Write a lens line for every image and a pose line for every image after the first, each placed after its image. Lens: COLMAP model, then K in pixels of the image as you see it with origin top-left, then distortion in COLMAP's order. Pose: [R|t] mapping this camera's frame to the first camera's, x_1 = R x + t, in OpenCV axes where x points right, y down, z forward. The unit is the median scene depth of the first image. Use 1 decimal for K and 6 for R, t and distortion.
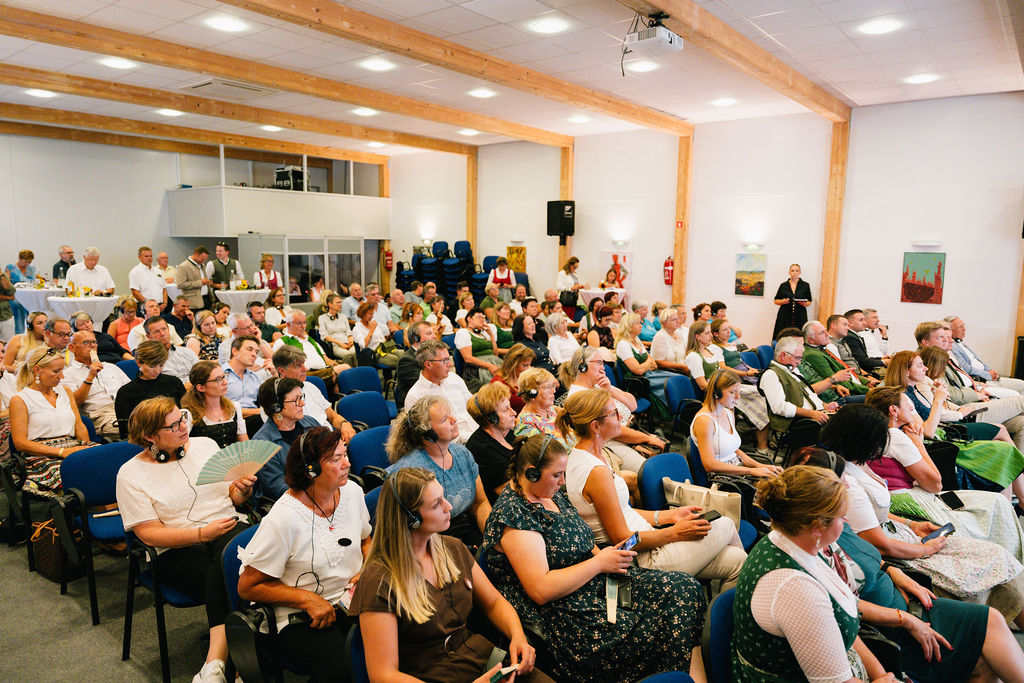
lens RADIAL K [[686.5, 0, 511.4], [0, 686.5, 335.4], [0, 0, 1]] dist [0.005808, -0.022443]
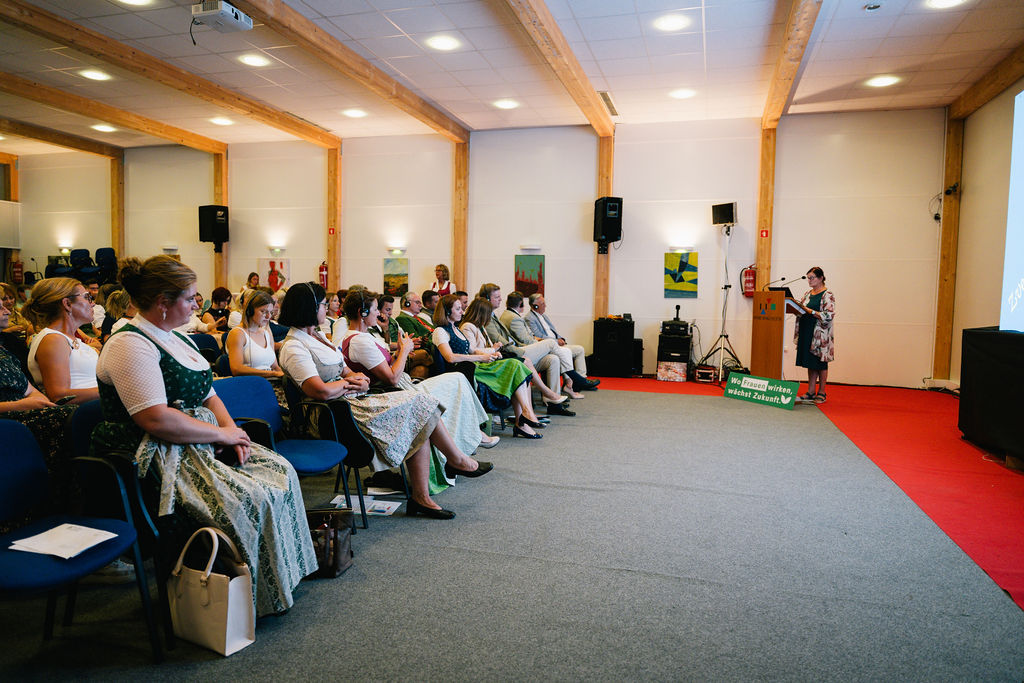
lens RADIAL K [[686.5, 0, 519.3], [0, 686.5, 341.0], [0, 0, 1]] dist [0.005808, -0.022443]
pose [[0.920557, -0.019823, 0.390104, 0.096127], [0.044205, 0.997582, -0.053622, 0.074468], [-0.388098, 0.066607, 0.919208, -0.064834]]
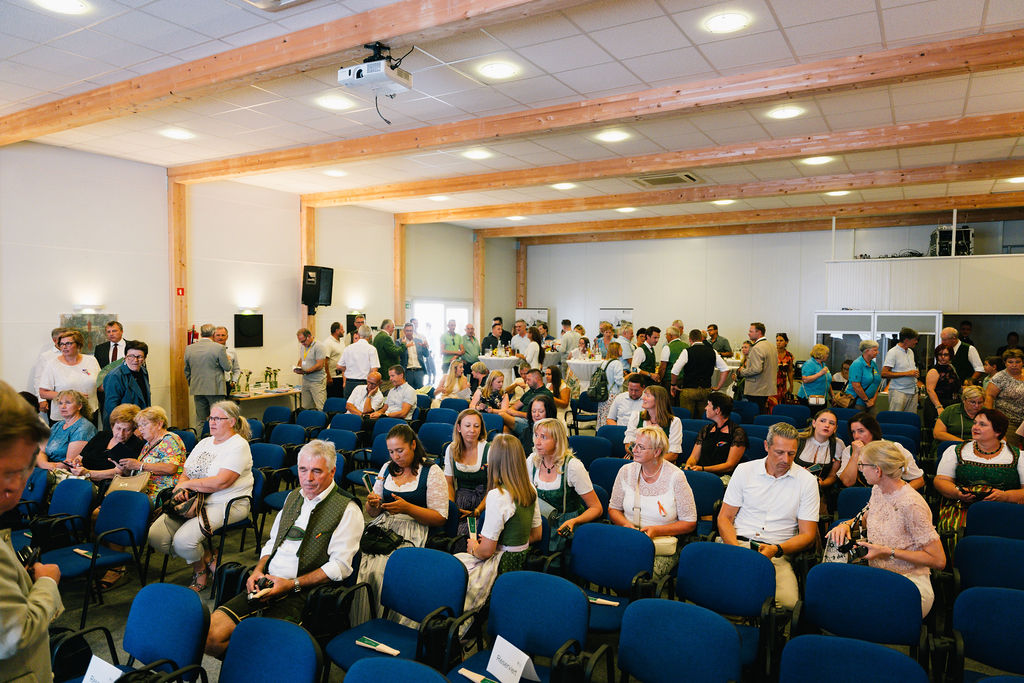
lens RADIAL K [[686.5, 0, 509.2], [0, 686.5, 338.7], [0, 0, 1]] dist [0.005808, -0.022443]
pose [[0.136344, 0.020600, -0.990447, 0.506078], [-0.133034, 0.991109, 0.002300, -0.062835], [0.981689, 0.131449, 0.137872, 0.511677]]
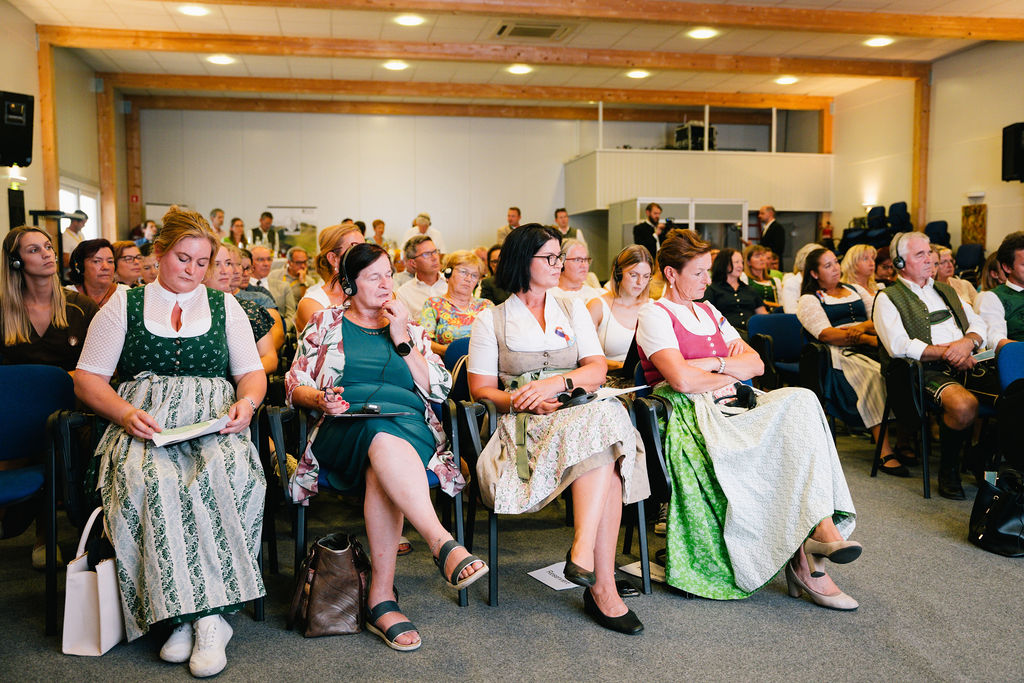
lens RADIAL K [[969.1, 0, 515.3], [0, 969.1, 343.3], [0, 0, 1]] dist [-0.023442, 0.000000]
pose [[0.760095, 0.038188, -0.648688, 0.329462], [-0.072991, 0.996971, -0.026835, 0.070413], [0.645699, 0.067746, 0.760581, 0.033872]]
